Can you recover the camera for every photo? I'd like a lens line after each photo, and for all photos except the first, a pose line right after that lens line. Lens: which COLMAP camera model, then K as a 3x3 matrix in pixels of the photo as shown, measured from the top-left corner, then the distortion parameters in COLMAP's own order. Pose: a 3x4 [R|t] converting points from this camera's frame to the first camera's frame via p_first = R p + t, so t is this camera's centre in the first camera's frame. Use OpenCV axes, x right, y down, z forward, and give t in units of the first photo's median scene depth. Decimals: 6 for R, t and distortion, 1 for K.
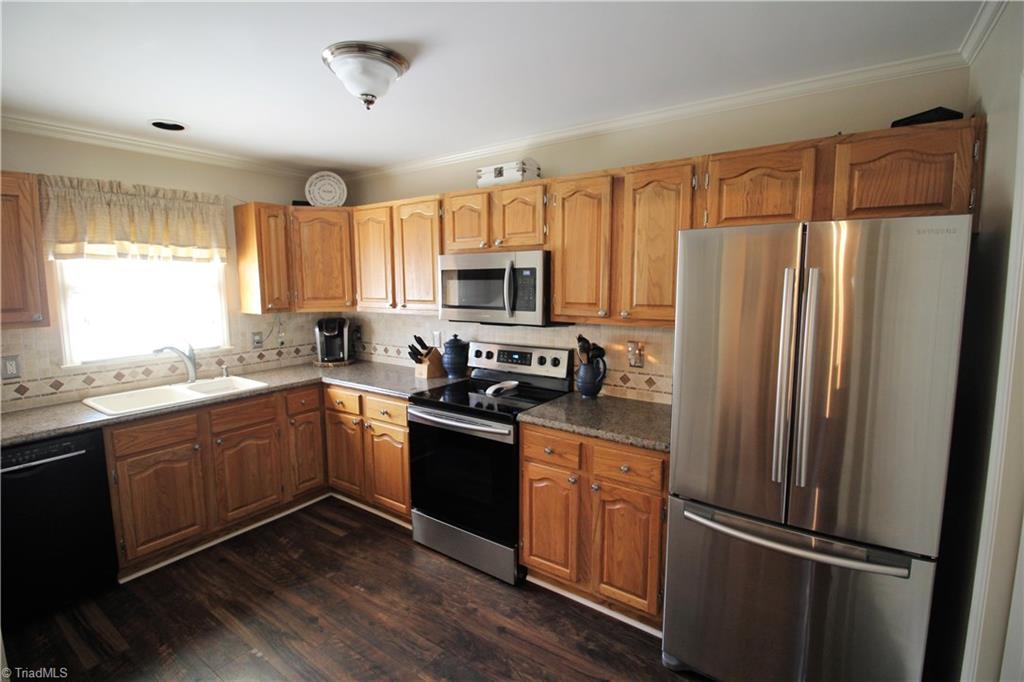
lens RADIAL K [[473.3, 0, 512.0], [0, 473.3, 341.0], [0, 0, 1]] dist [-0.000236, 0.000061]
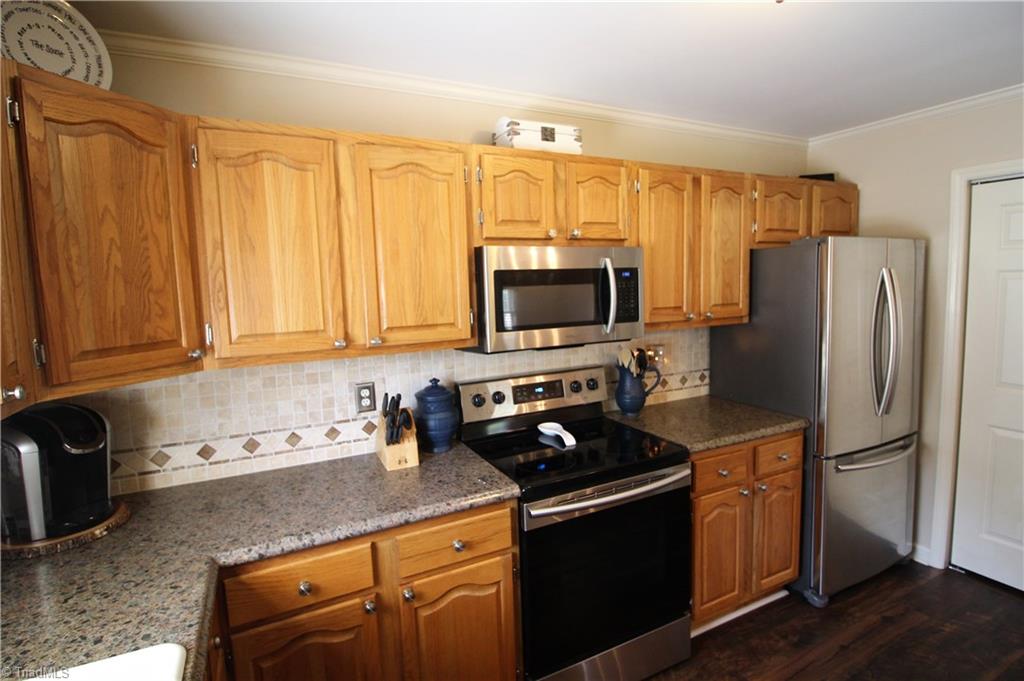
lens RADIAL K [[506.4, 0, 512.0], [0, 506.4, 340.5], [0, 0, 1]] dist [-0.002604, -0.000572]
pose [[0.468962, -0.107956, 0.876596, -0.709275], [0.139378, 0.989111, 0.047248, -0.087920], [-0.872152, 0.100020, 0.478903, 0.671930]]
